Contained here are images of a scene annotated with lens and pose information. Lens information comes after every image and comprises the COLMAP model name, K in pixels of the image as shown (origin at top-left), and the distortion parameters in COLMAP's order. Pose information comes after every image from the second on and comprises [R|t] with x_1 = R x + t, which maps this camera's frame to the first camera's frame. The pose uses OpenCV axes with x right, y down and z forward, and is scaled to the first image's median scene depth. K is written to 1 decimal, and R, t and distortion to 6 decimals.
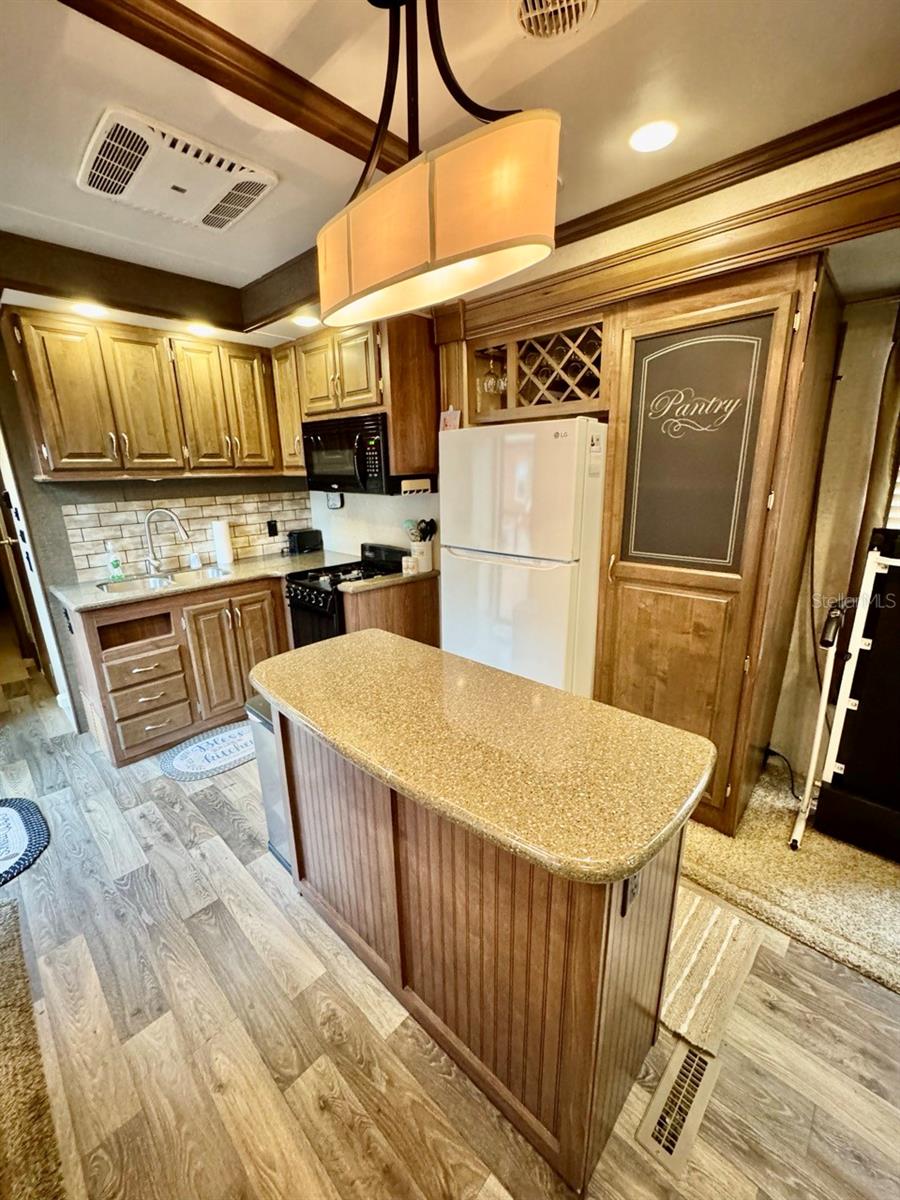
lens RADIAL K [[477.9, 0, 450.0], [0, 477.9, 600.0], [0, 0, 1]] dist [-0.007459, 0.000192]
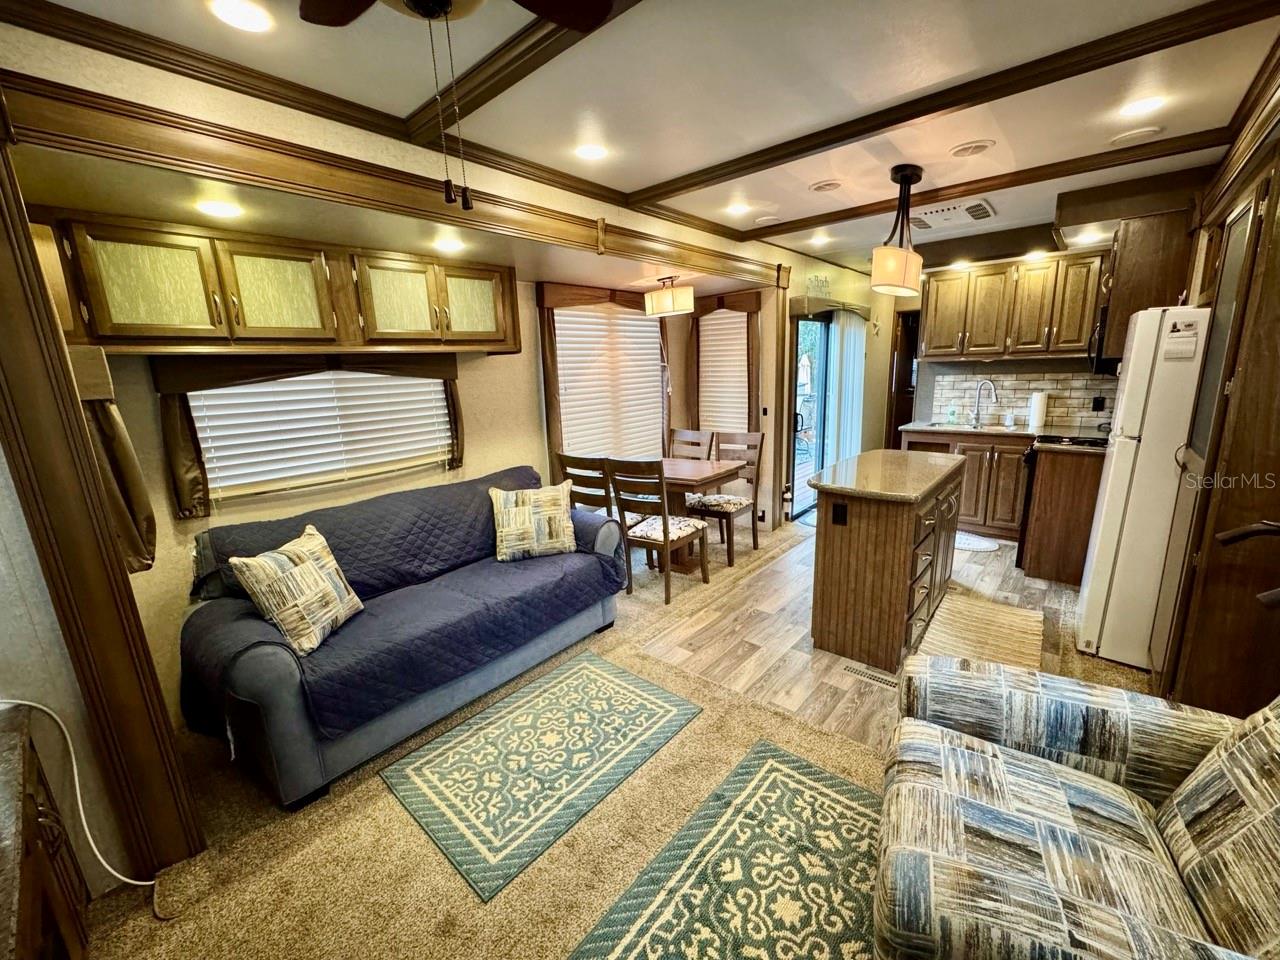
lens RADIAL K [[509.8, 0, 637.9], [0, 509.8, 483.1], [0, 0, 1]] dist [-0.007459, 0.000192]
pose [[0.037003, 0.233663, -0.971613, 1.063023], [-0.234056, 0.947261, 0.218893, 0.022162], [0.971519, 0.219312, 0.089742, -0.140236]]
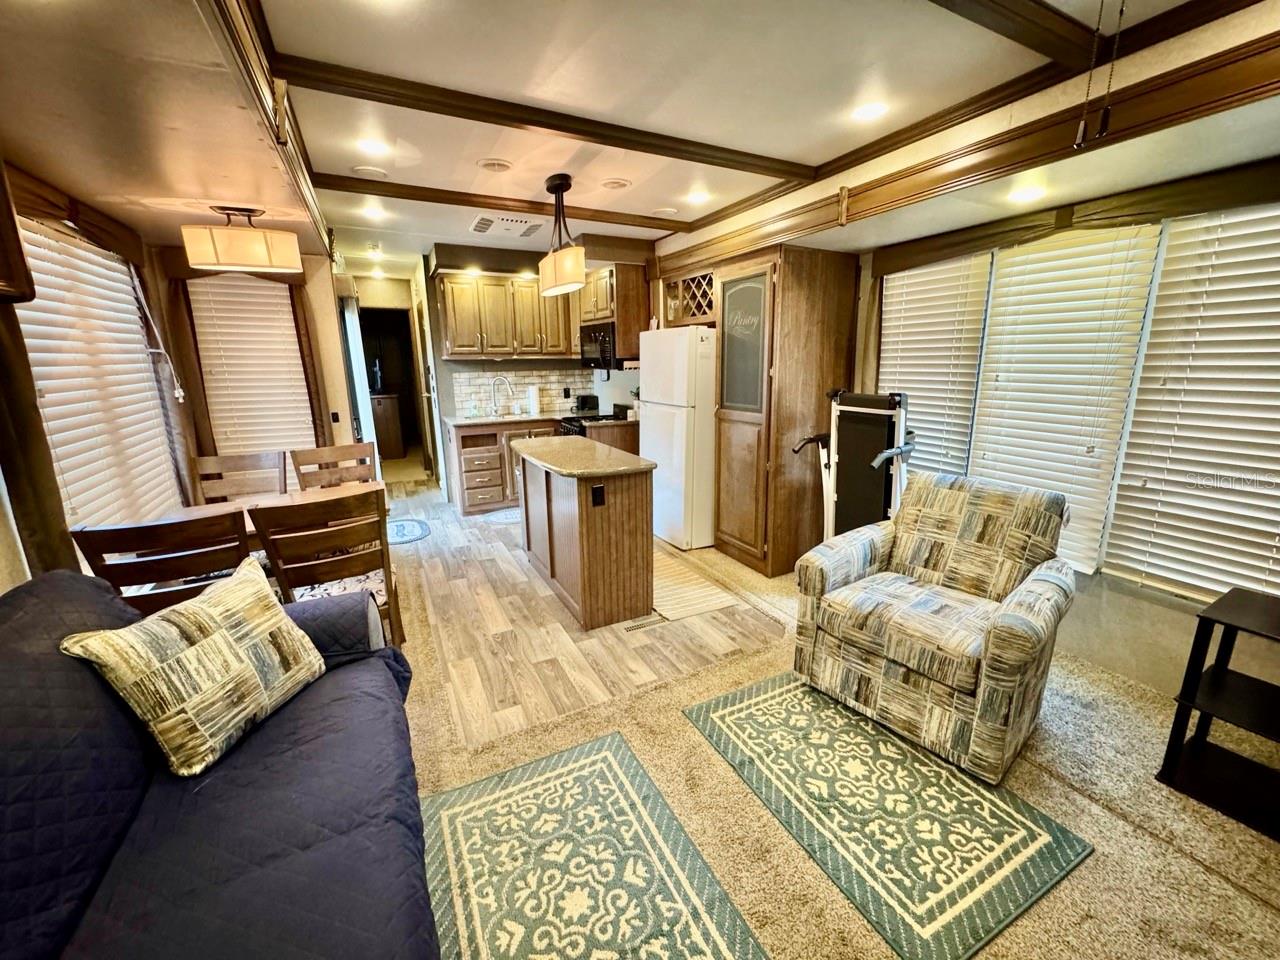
lens RADIAL K [[509.8, 0, 637.9], [0, 509.8, 483.1], [0, 0, 1]] dist [-0.007459, 0.000192]
pose [[0.941345, 0.087646, -0.325866, 0.549453], [-0.096035, 0.995331, -0.009714, 0.179907], [0.323493, 0.040438, 0.945366, -0.627641]]
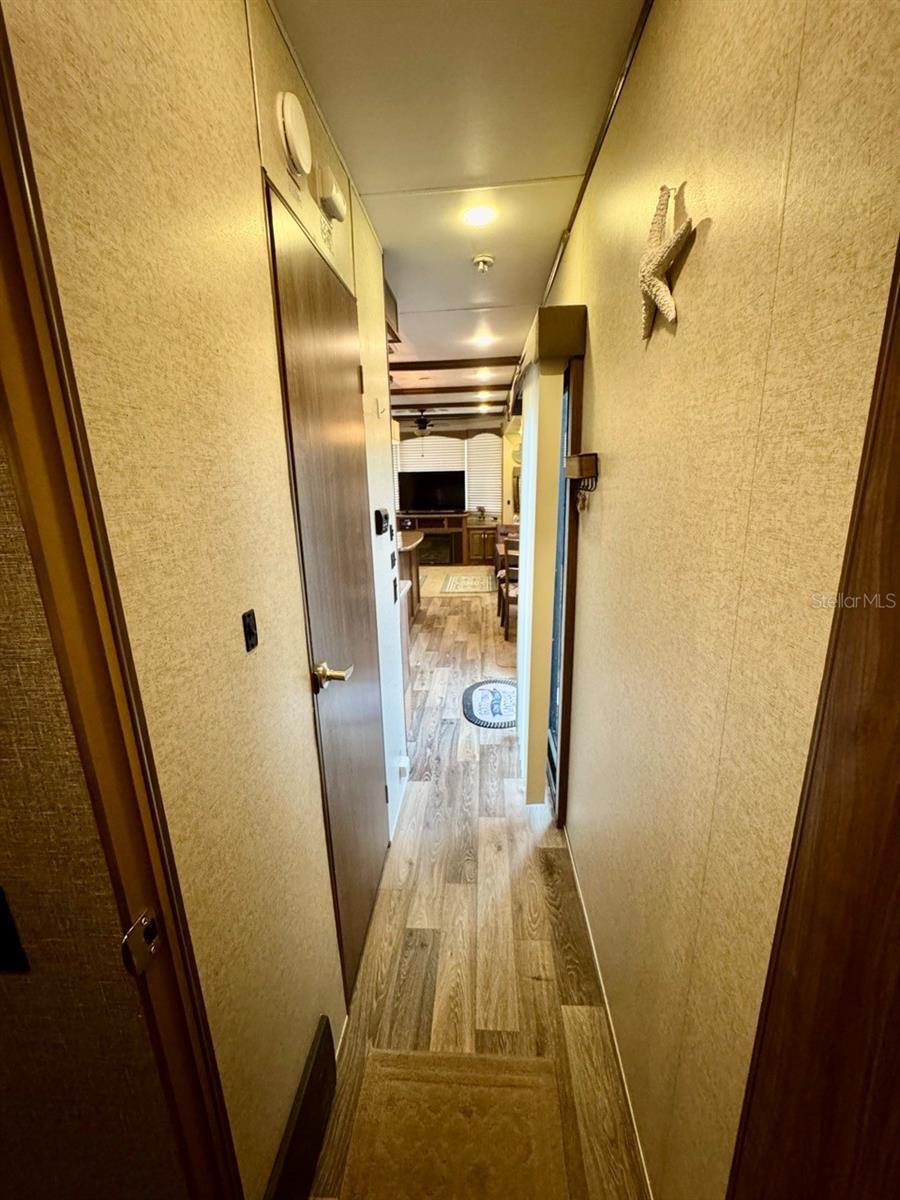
lens RADIAL K [[477.9, 0, 450.0], [0, 477.9, 600.0], [0, 0, 1]] dist [-0.007459, 0.000192]
pose [[-0.637488, -0.213435, 0.740307, -1.613415], [0.165780, 0.900358, 0.402334, -0.402562], [-0.752413, 0.379212, -0.538584, 1.471663]]
